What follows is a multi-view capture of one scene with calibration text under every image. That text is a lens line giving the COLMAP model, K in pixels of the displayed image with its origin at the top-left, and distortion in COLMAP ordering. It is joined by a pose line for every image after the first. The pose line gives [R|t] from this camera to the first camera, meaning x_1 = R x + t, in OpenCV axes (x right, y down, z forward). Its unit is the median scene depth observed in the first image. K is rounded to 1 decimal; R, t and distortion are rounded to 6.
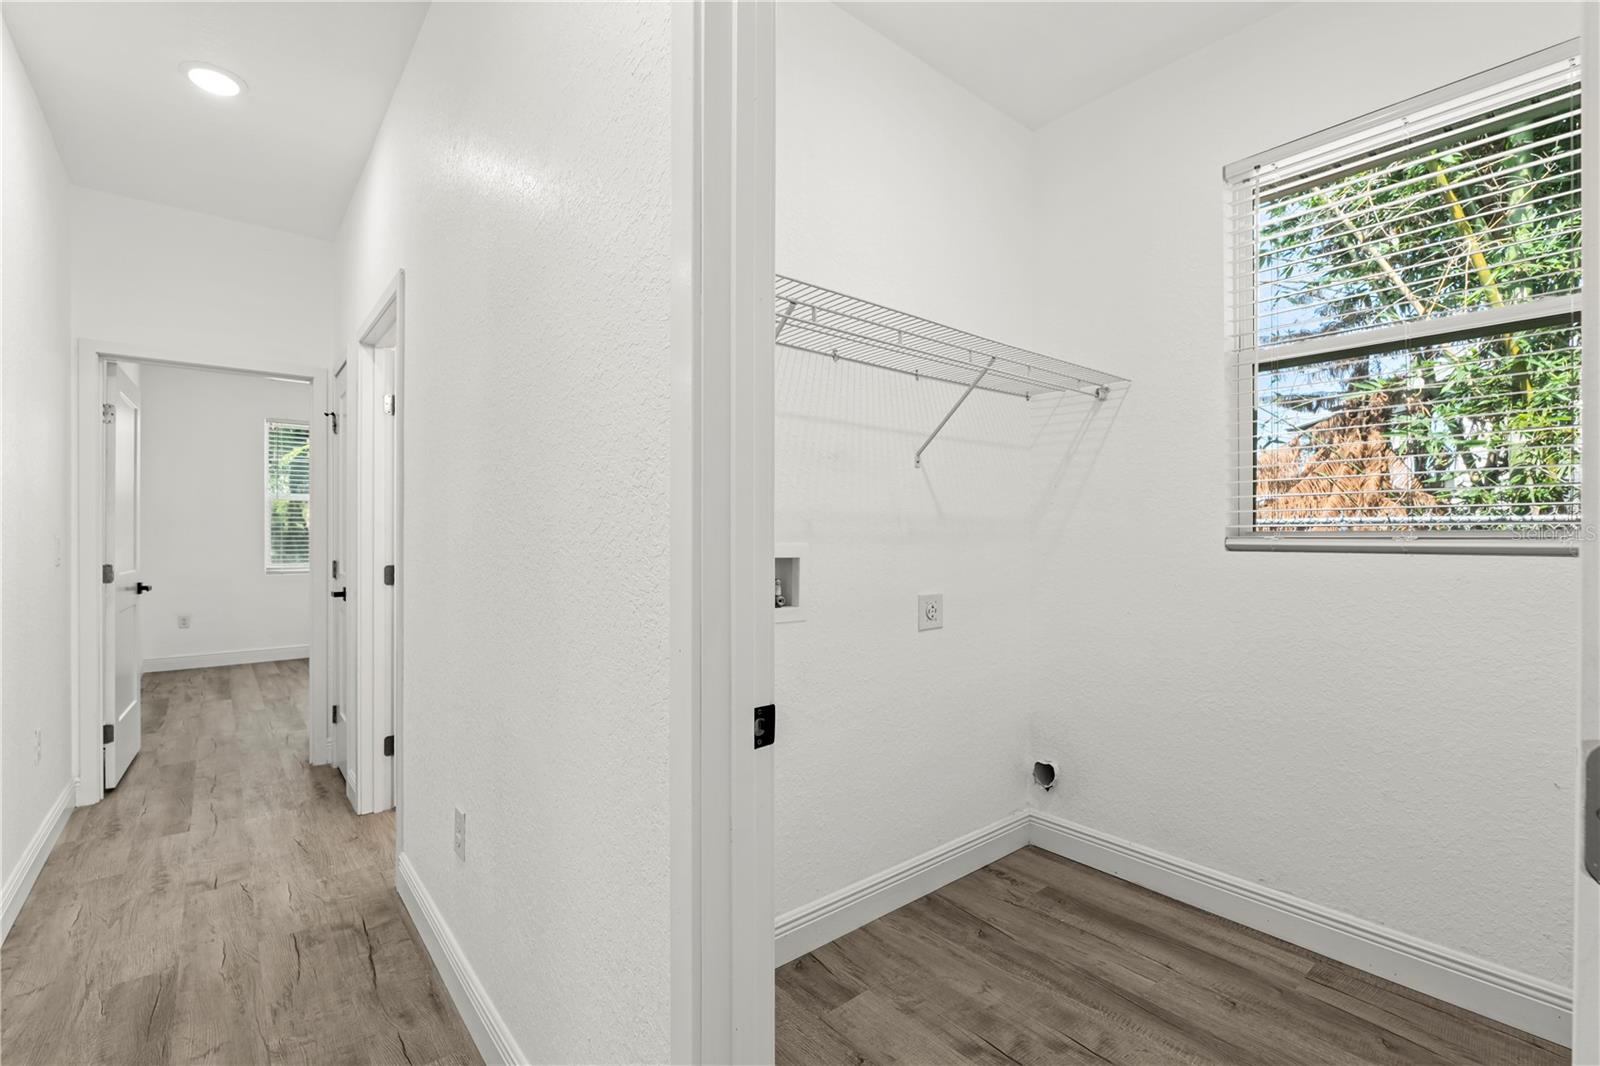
lens RADIAL K [[703.4, 0, 796.8], [0, 703.4, 543.8], [0, 0, 1]] dist [-0.007227, 0.000350]
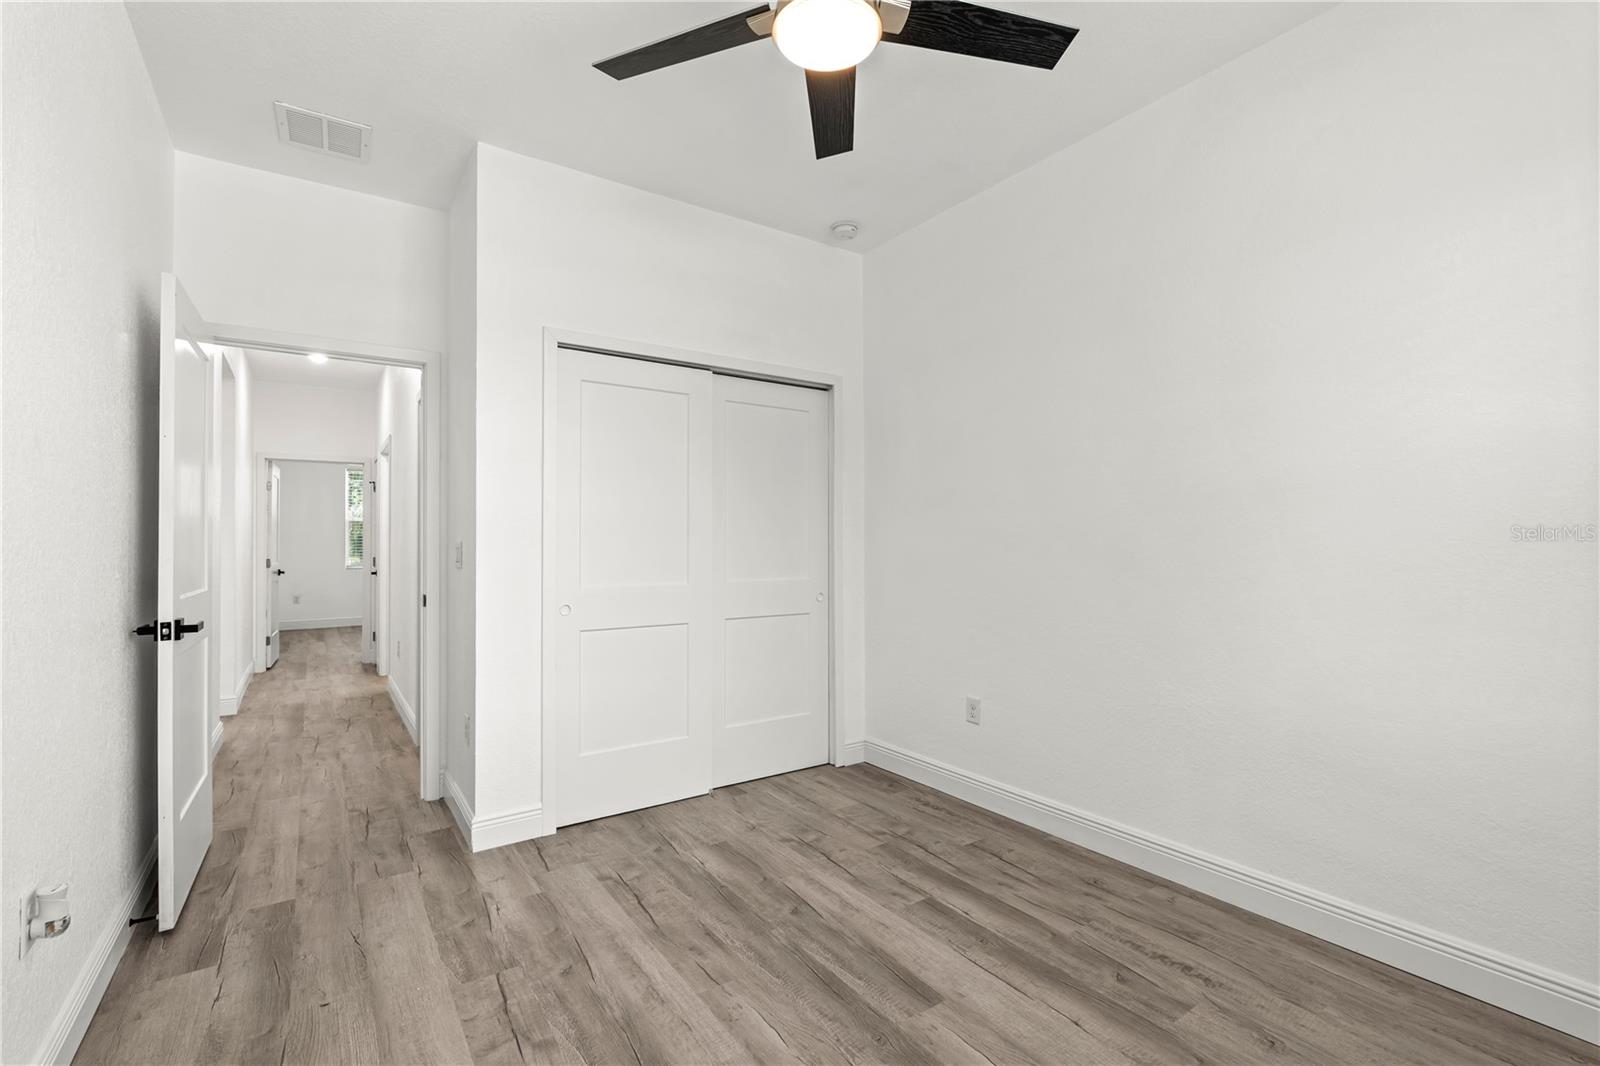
lens RADIAL K [[703.4, 0, 798.3], [0, 703.4, 529.2], [0, 0, 1]] dist [-0.007227, 0.000350]
pose [[0.996142, -0.015082, -0.086454, 0.679646], [0.013004, 0.999614, -0.024541, 0.010984], [0.086791, 0.023322, 0.995953, -0.835223]]
